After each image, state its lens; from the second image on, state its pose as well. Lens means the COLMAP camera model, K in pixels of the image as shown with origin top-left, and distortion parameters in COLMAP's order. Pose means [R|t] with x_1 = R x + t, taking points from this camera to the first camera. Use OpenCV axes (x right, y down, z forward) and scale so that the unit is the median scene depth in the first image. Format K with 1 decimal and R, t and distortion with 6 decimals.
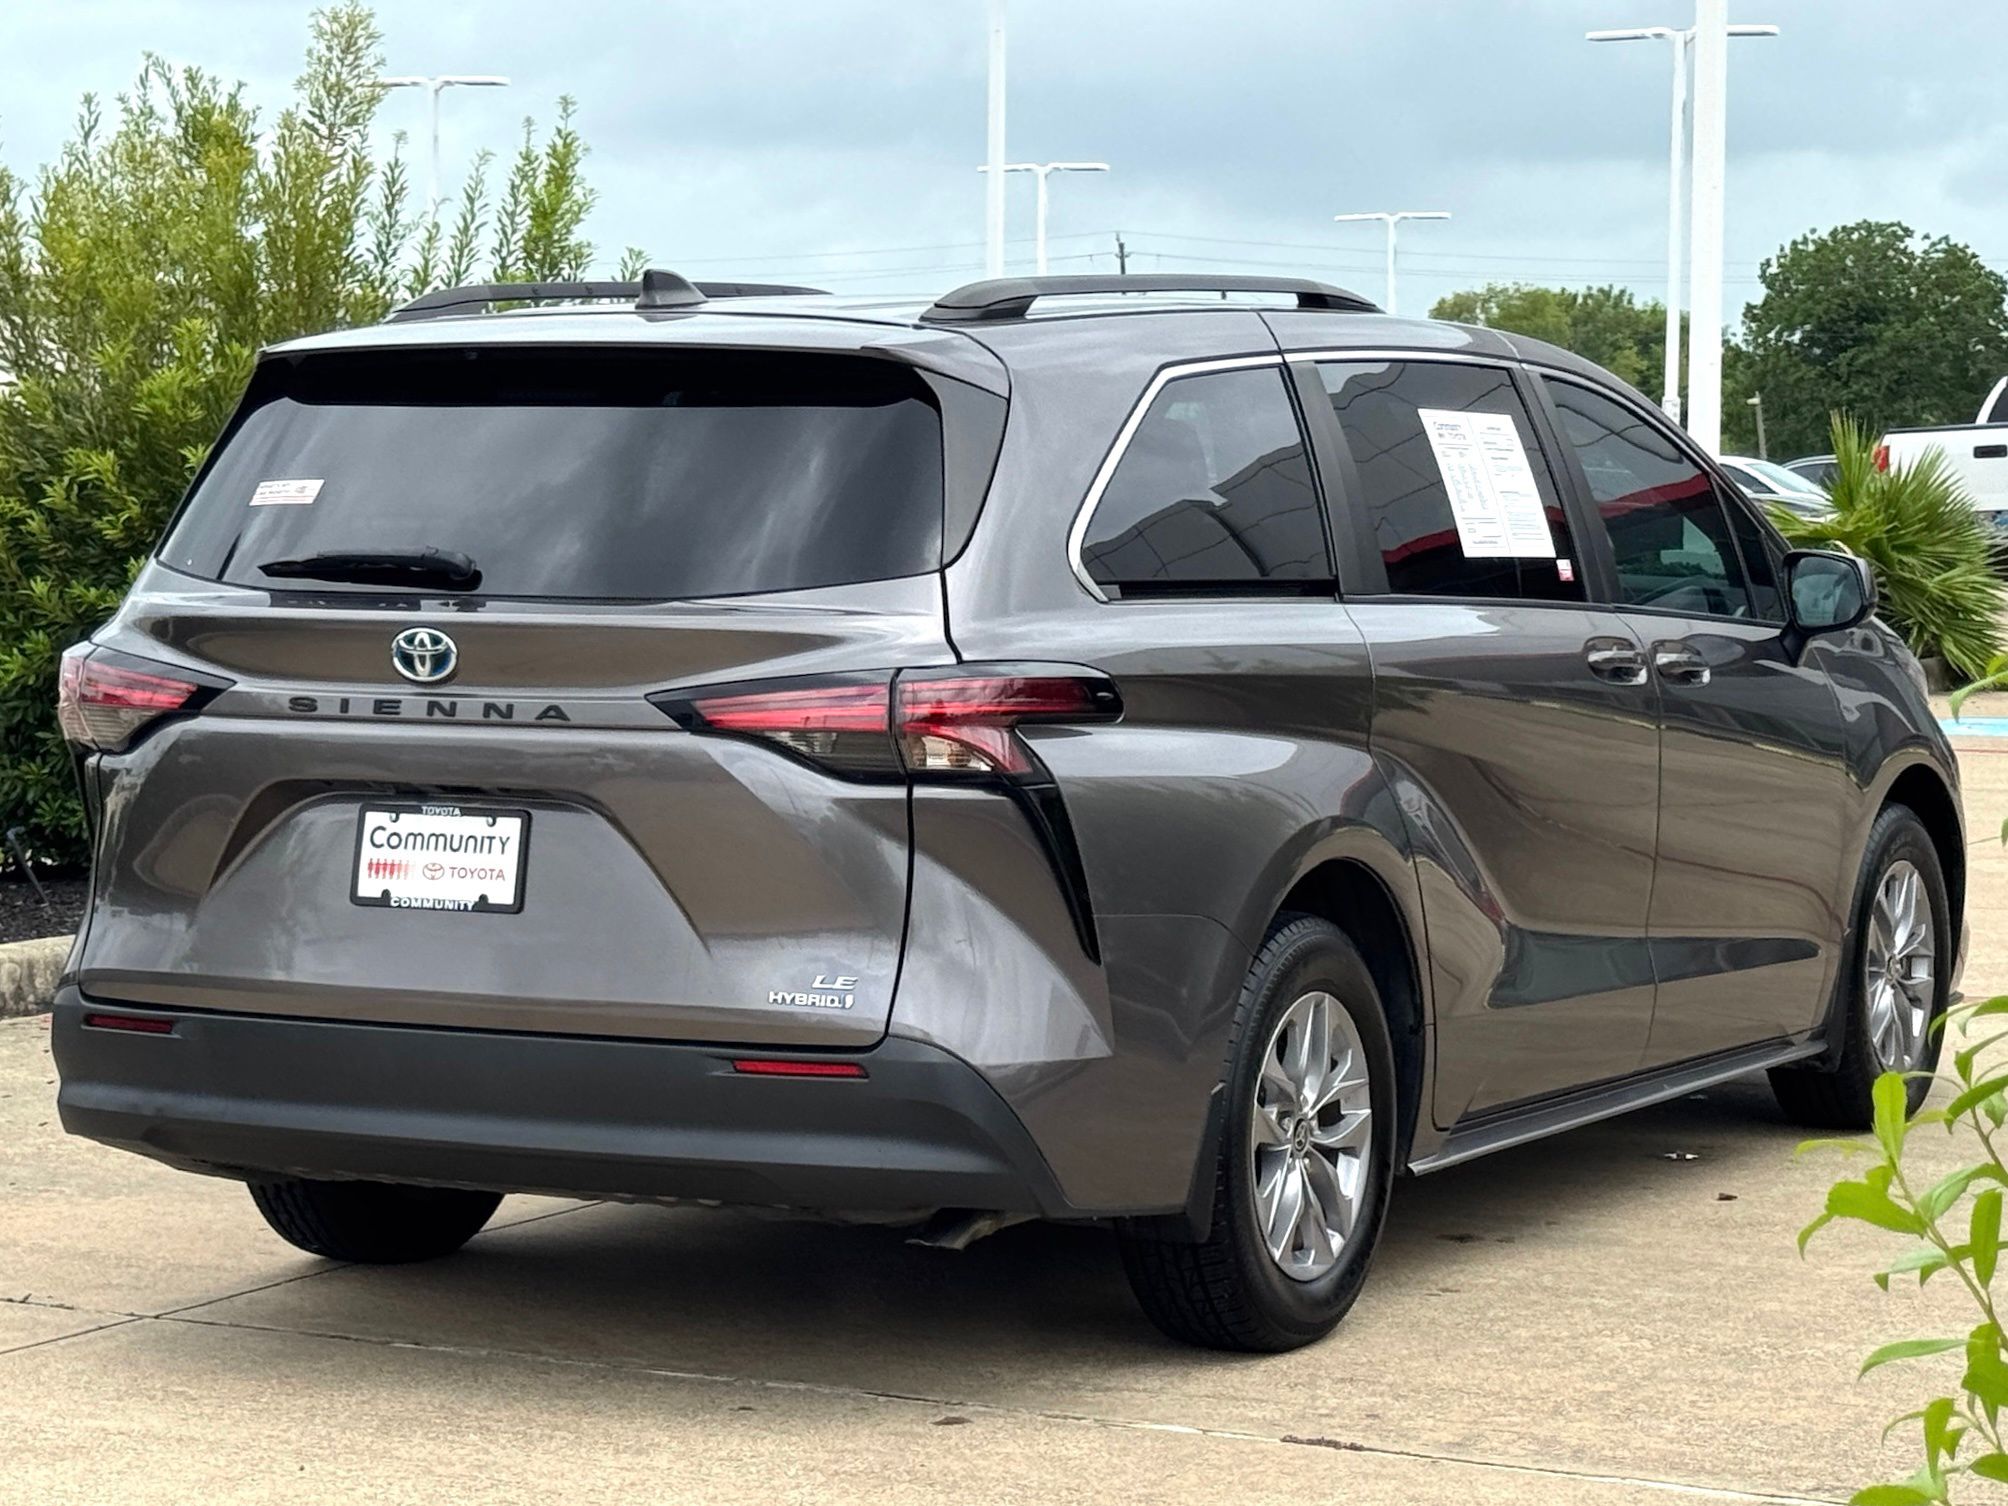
lens RADIAL K [[5037.7, 0, 1004.0], [0, 5037.7, 753.0], [0, 0, 1]] dist [0.267591, -9.140599]
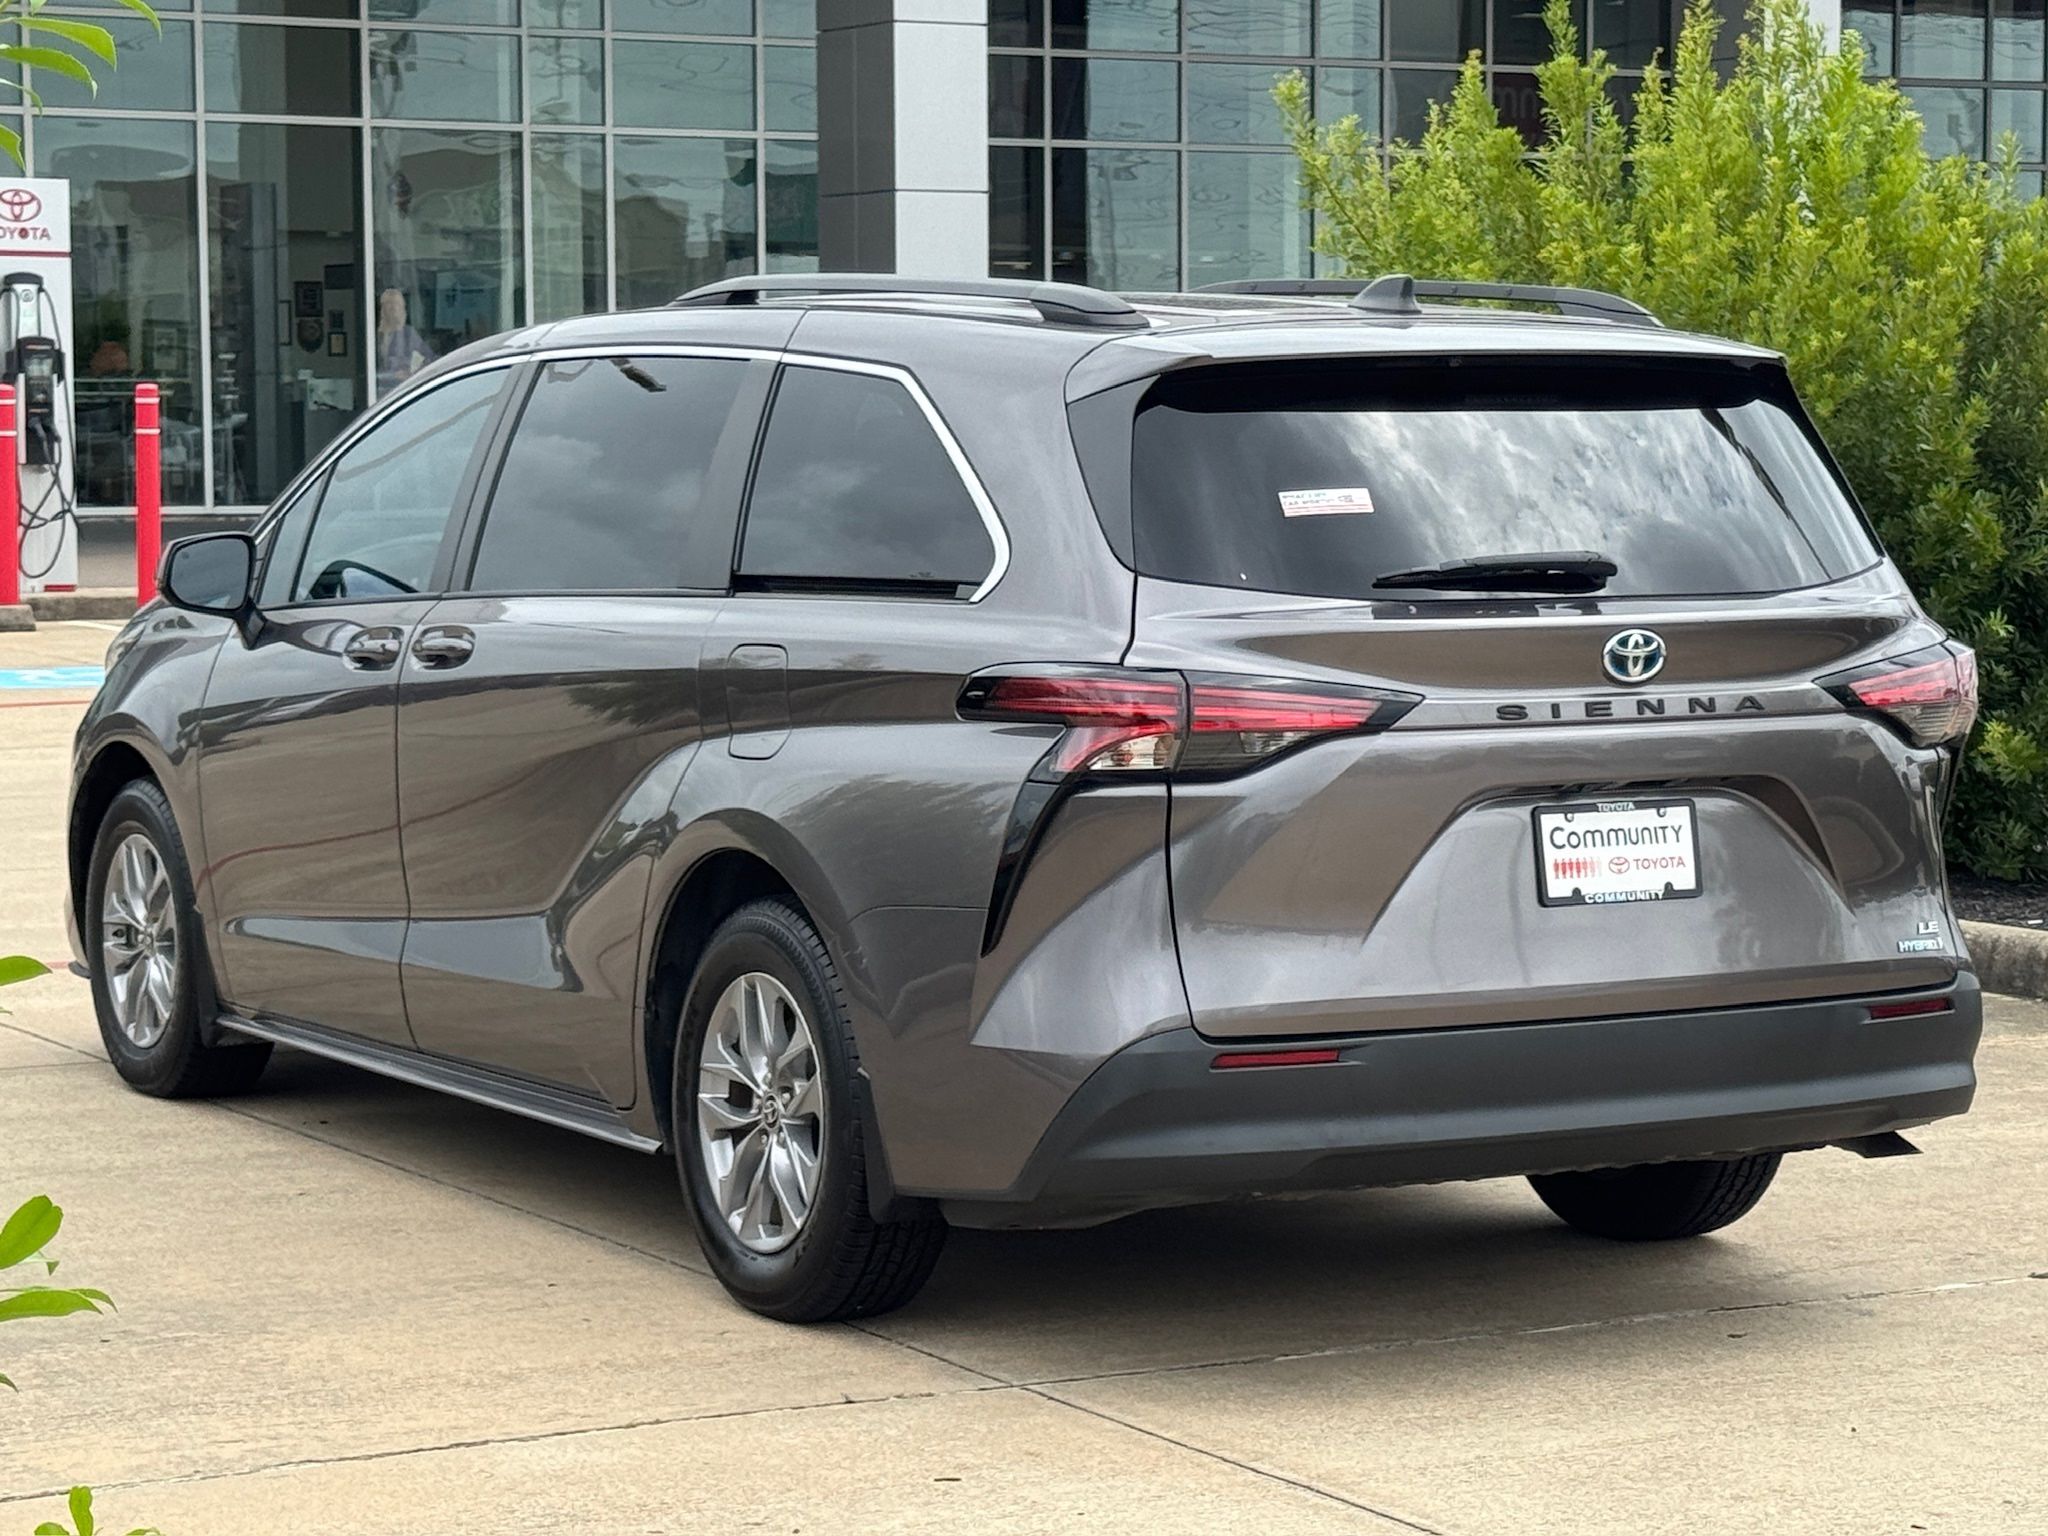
lens RADIAL K [[5138.0, 0, 1024.0], [0, 5138.0, 768.0], [0, 0, 1]] dist [0.267591, -9.140599]
pose [[0.527777, -0.065053, 0.846888, -1.071307], [0.055028, 0.997587, 0.042336, -0.047885], [-0.847598, 0.024259, 0.530084, 0.545269]]
